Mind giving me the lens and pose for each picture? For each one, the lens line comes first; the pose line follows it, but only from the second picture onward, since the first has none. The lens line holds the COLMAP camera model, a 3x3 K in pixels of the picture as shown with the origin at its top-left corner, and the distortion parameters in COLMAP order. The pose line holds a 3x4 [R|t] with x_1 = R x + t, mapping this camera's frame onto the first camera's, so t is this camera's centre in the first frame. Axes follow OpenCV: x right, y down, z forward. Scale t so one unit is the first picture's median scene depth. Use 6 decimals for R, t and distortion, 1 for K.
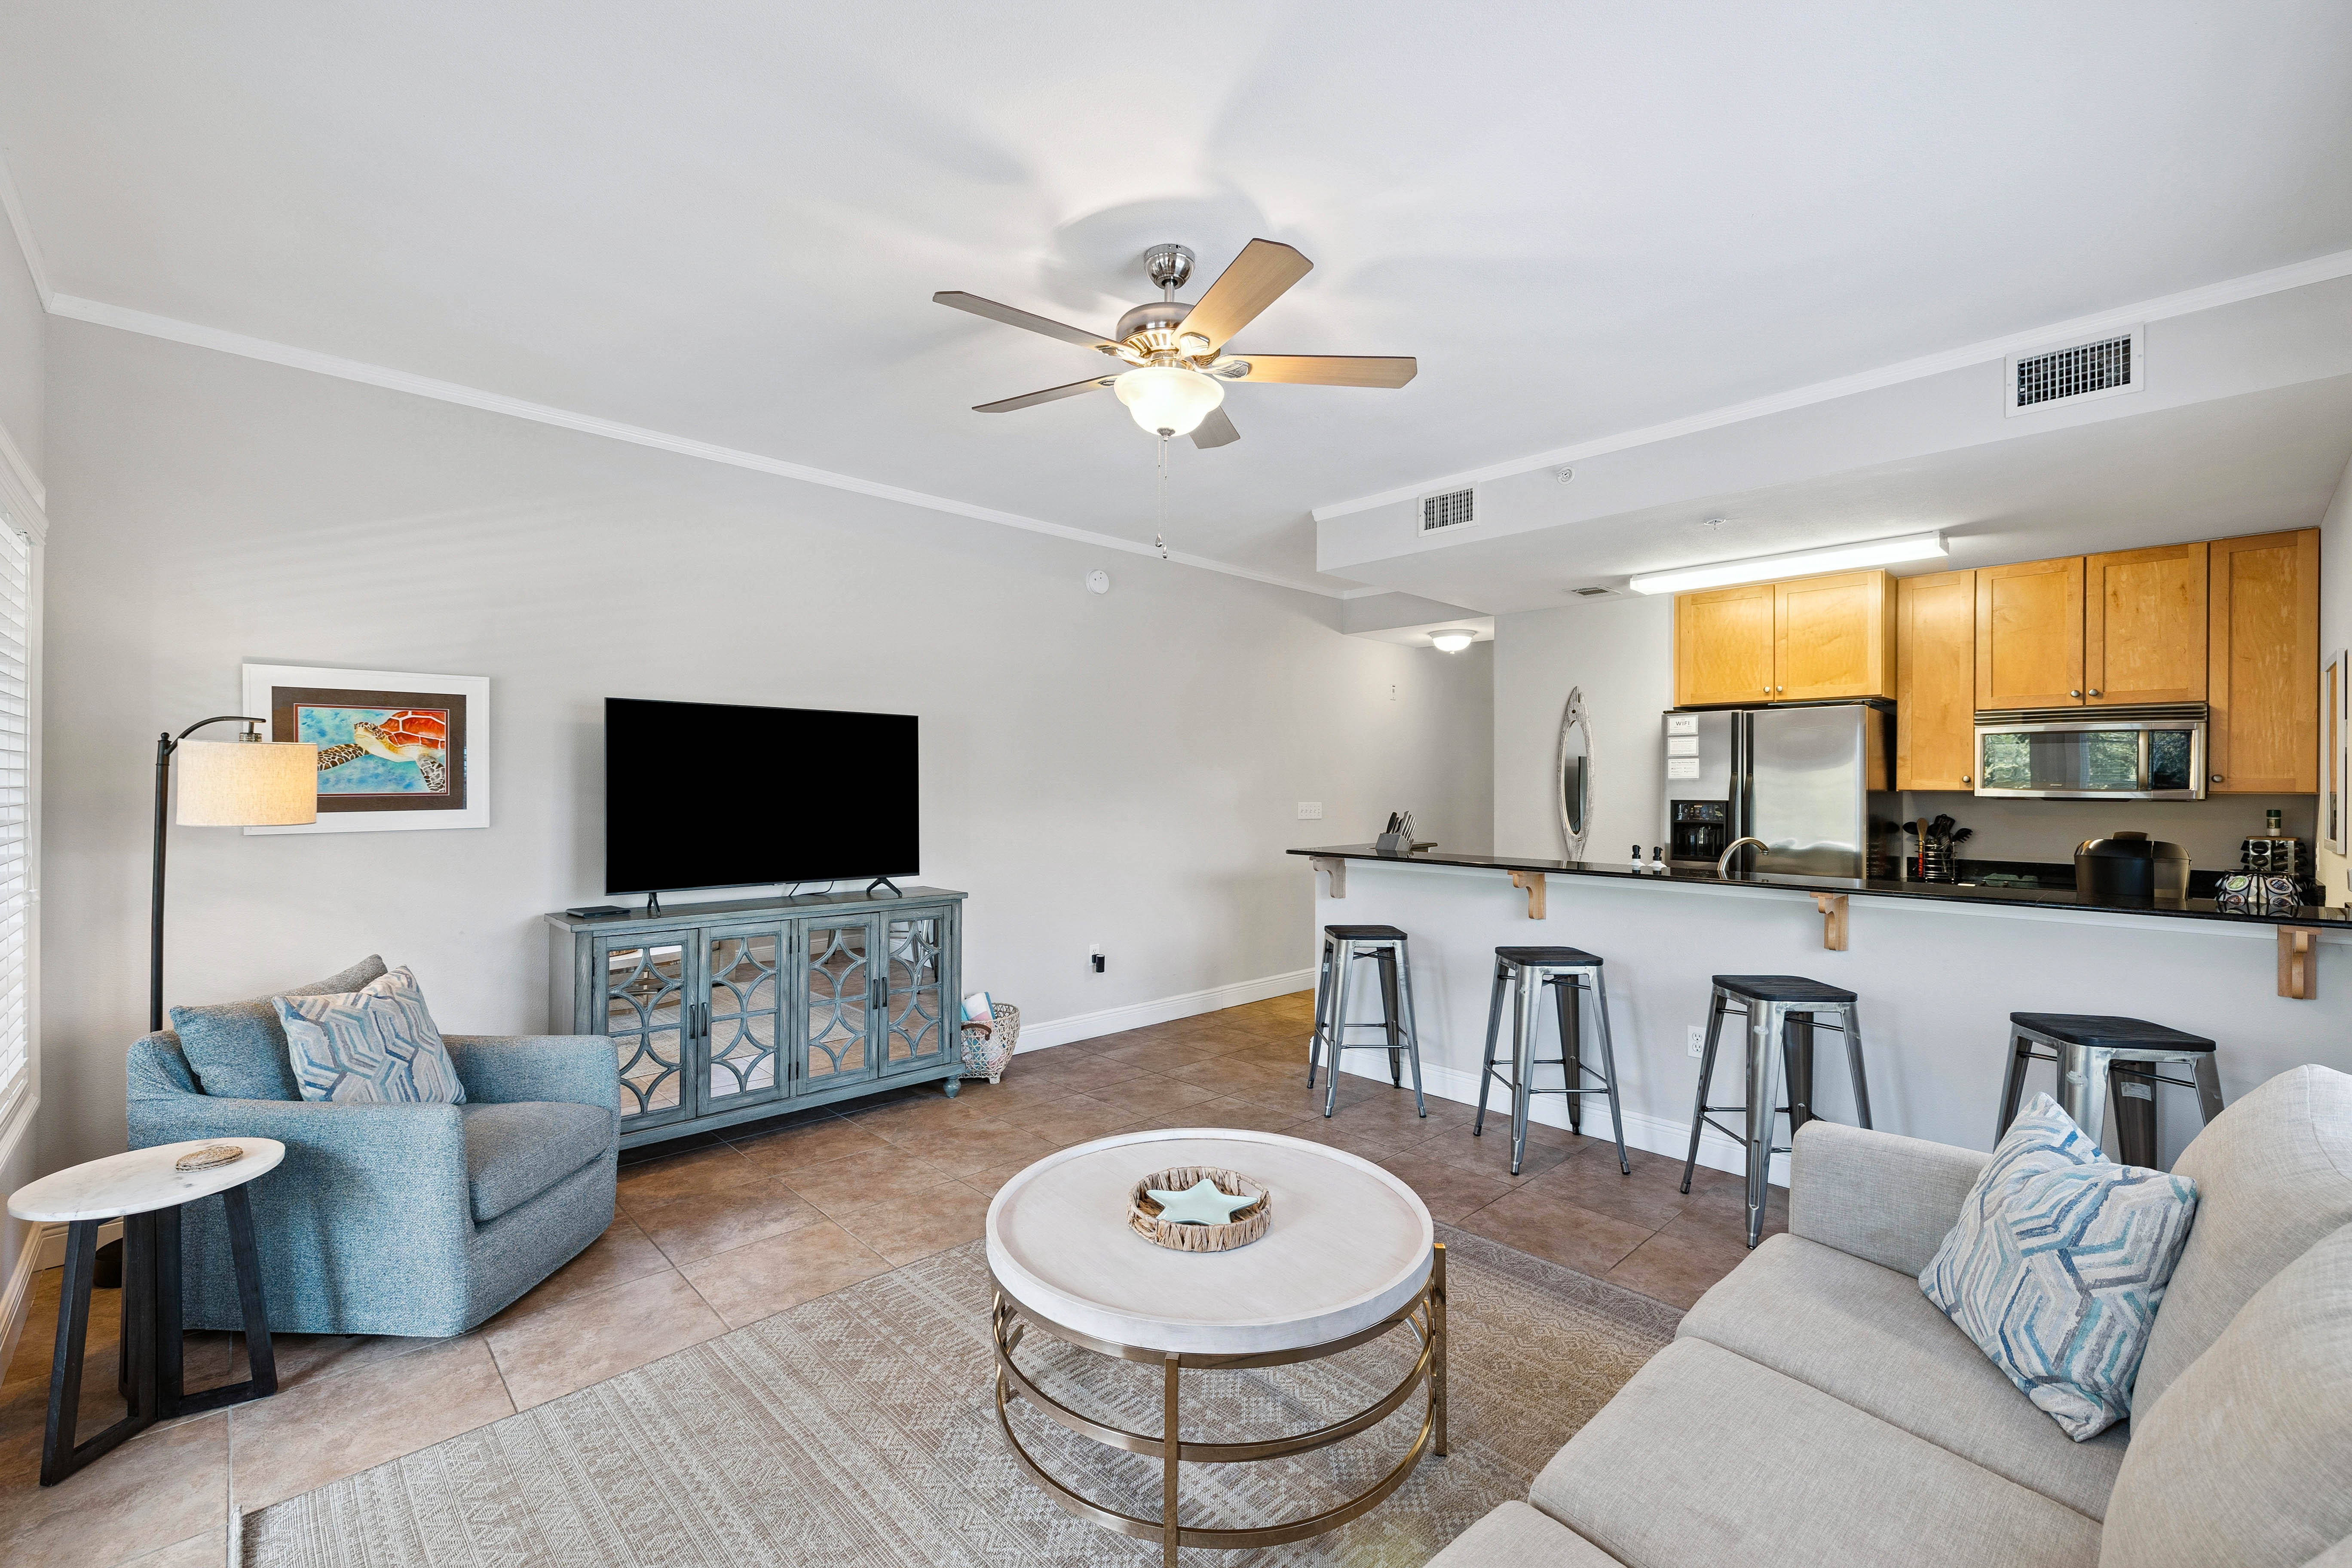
lens RADIAL K [[986.5, 0, 1168.3], [0, 986.5, 772.0], [0, 0, 1]] dist [-0.001797, -0.000319]
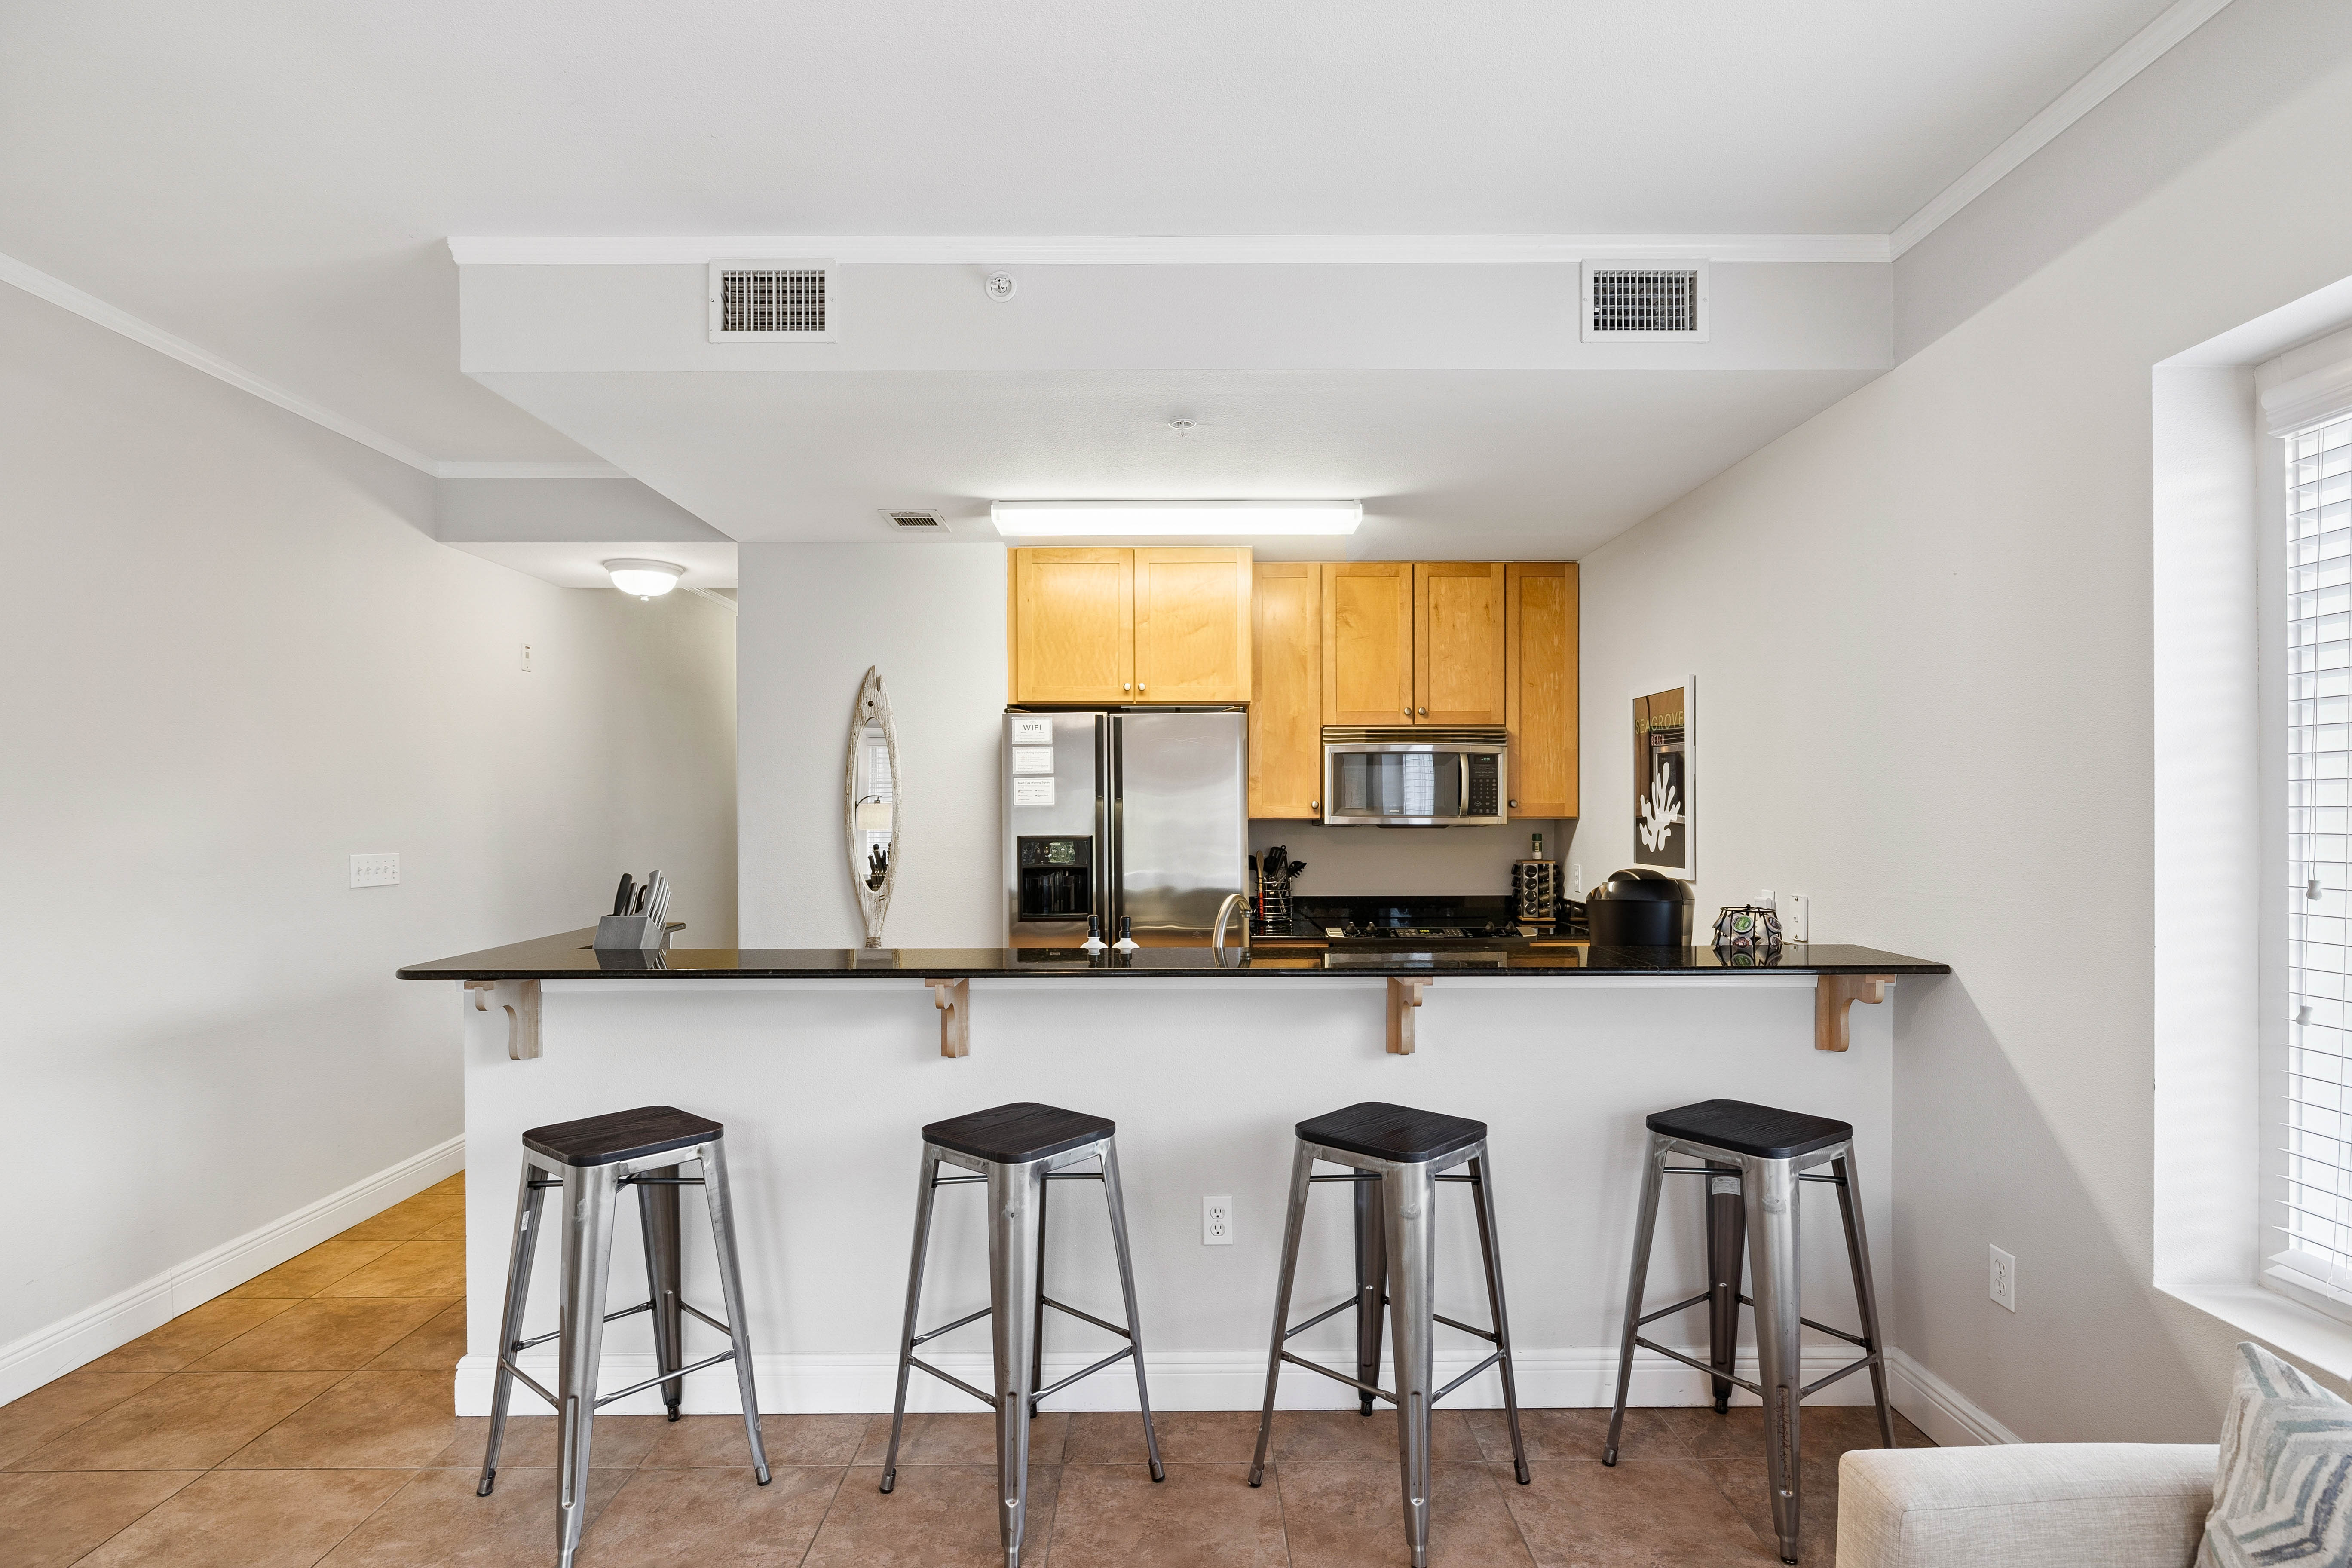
lens RADIAL K [[1188.4, 0, 1182.9], [0, 1188.4, 810.5], [0, 0, 1]] dist [-0.003883, 0.000942]
pose [[0.682852, -0.009569, 0.730494, -0.030333], [-0.002203, 0.999883, 0.015157, -0.003185], [-0.730554, -0.011960, 0.682751, 0.368430]]
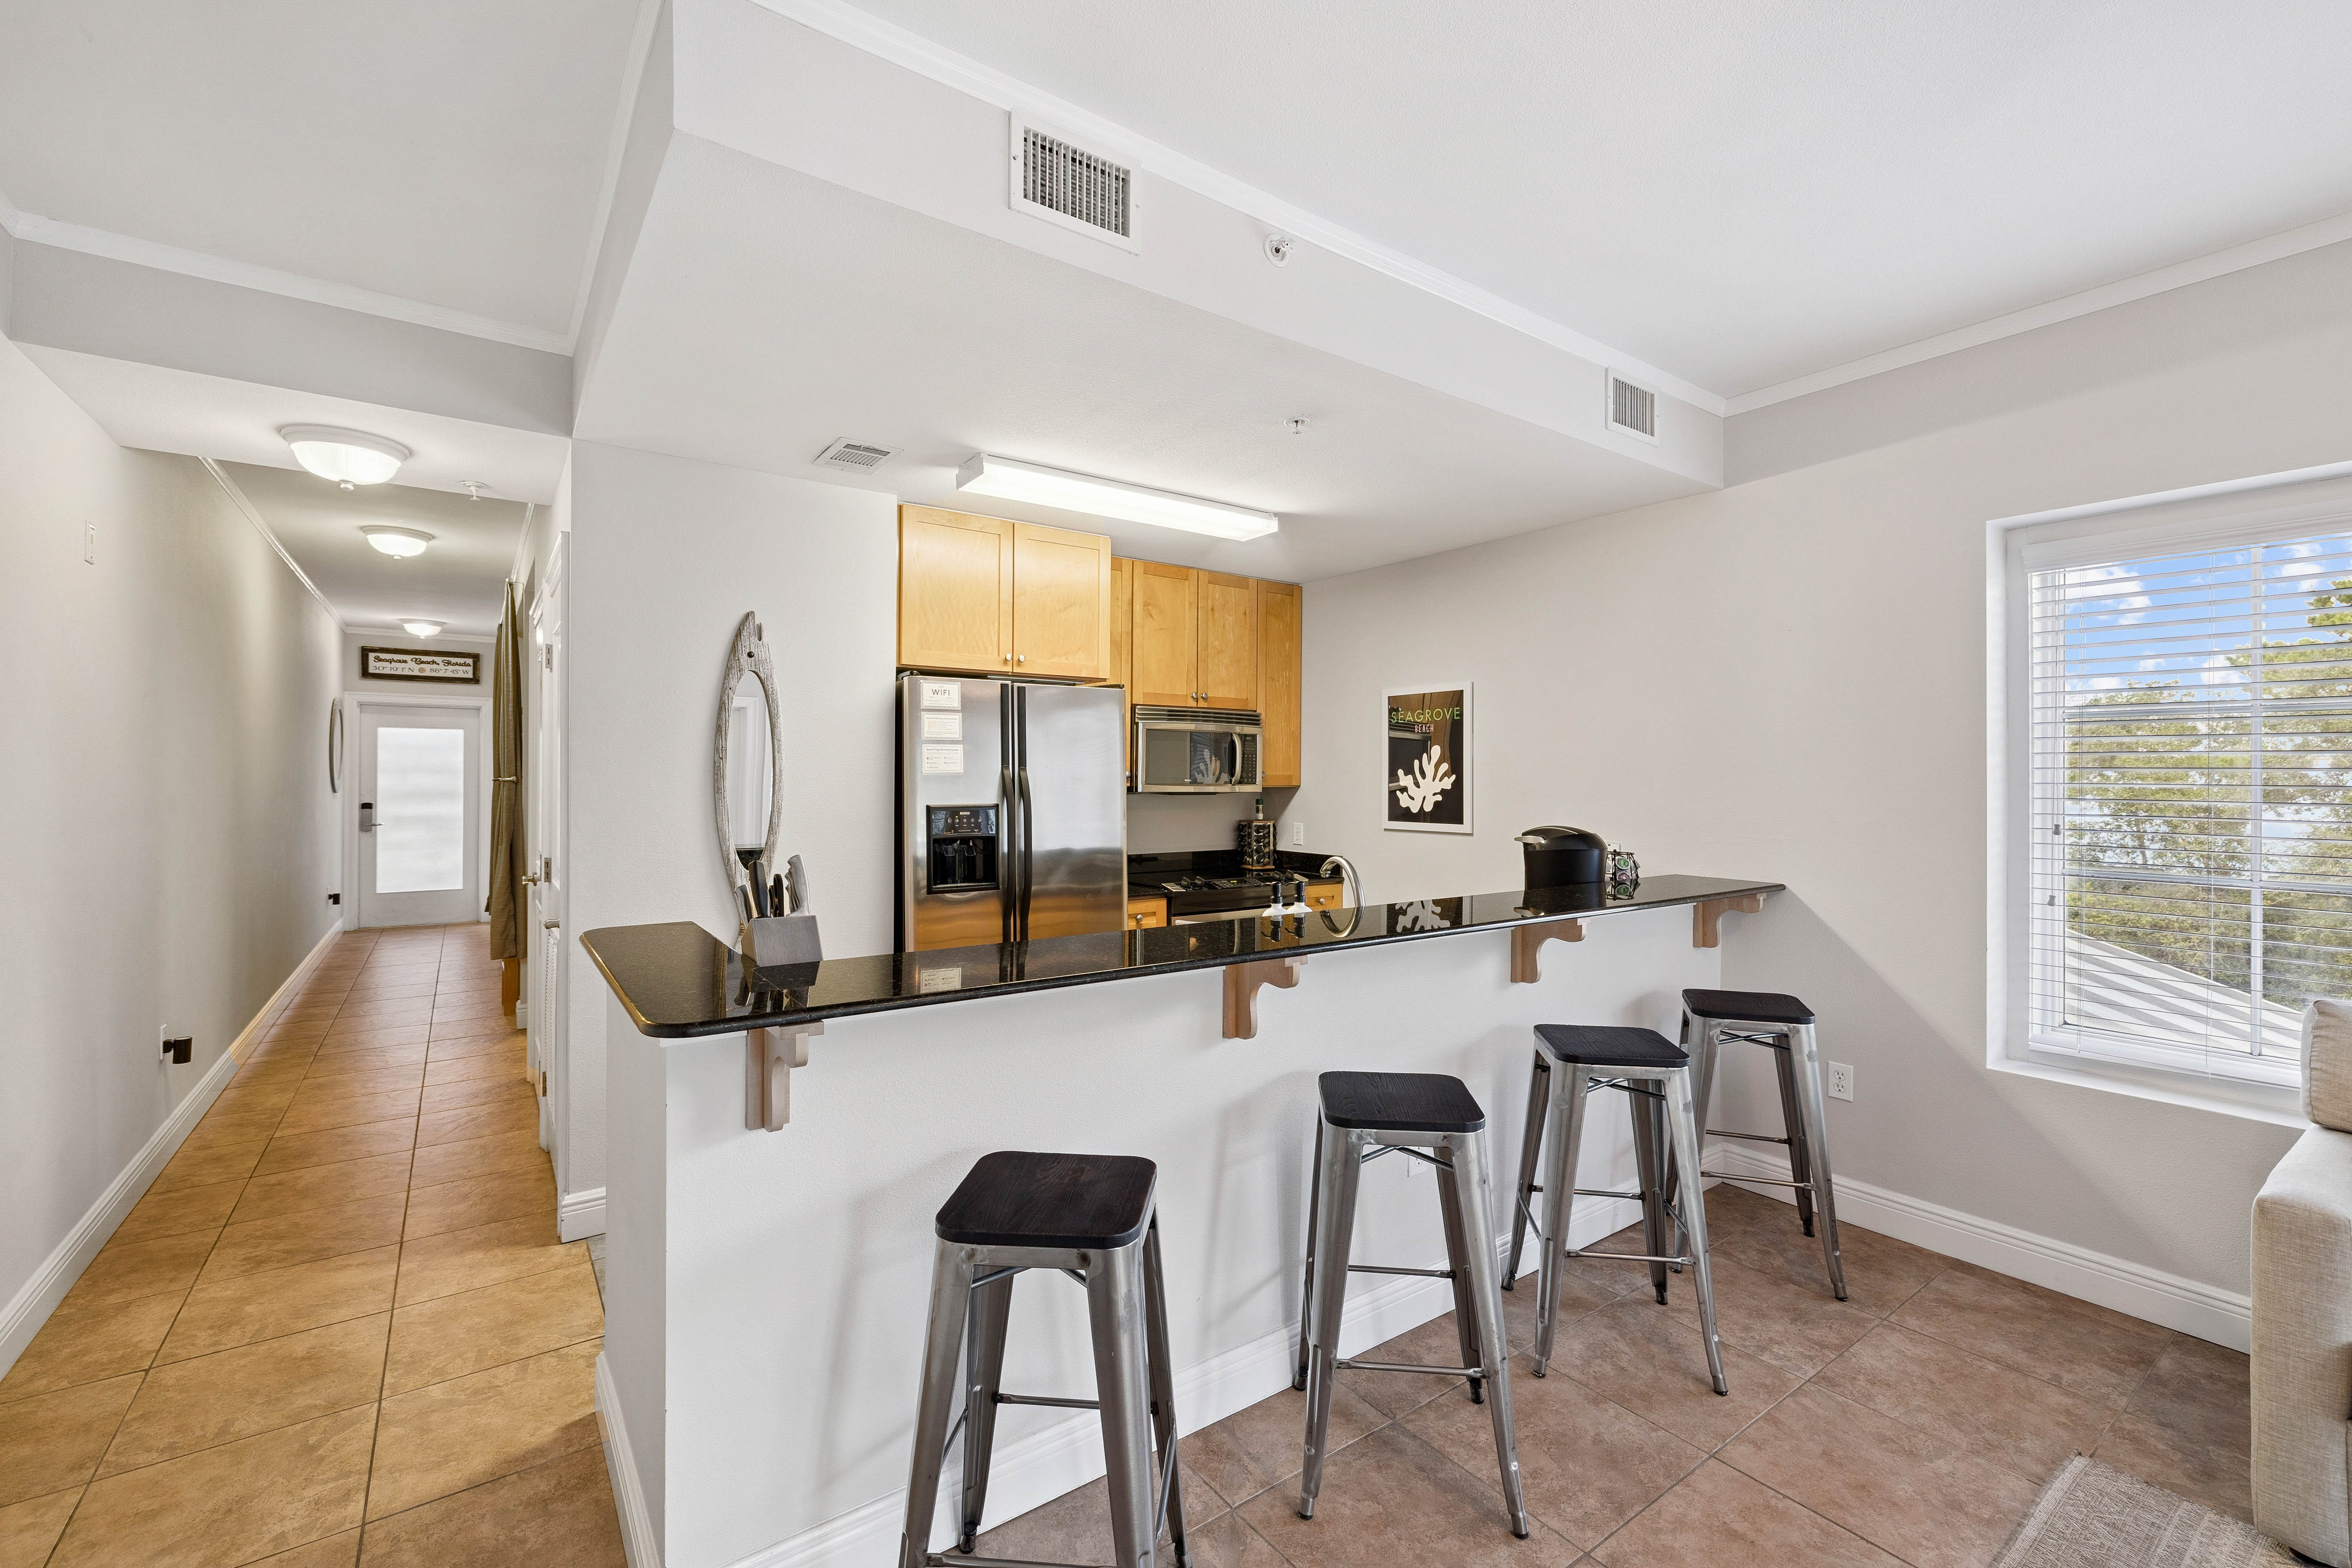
lens RADIAL K [[986.5, 0, 1168.3], [0, 986.5, 772.0], [0, 0, 1]] dist [-0.001797, -0.000319]
pose [[0.143835, -0.000879, 0.989601, -0.143267], [-0.016865, 0.999852, 0.003339, 0.000954], [-0.989458, -0.017170, 0.143799, 0.812252]]
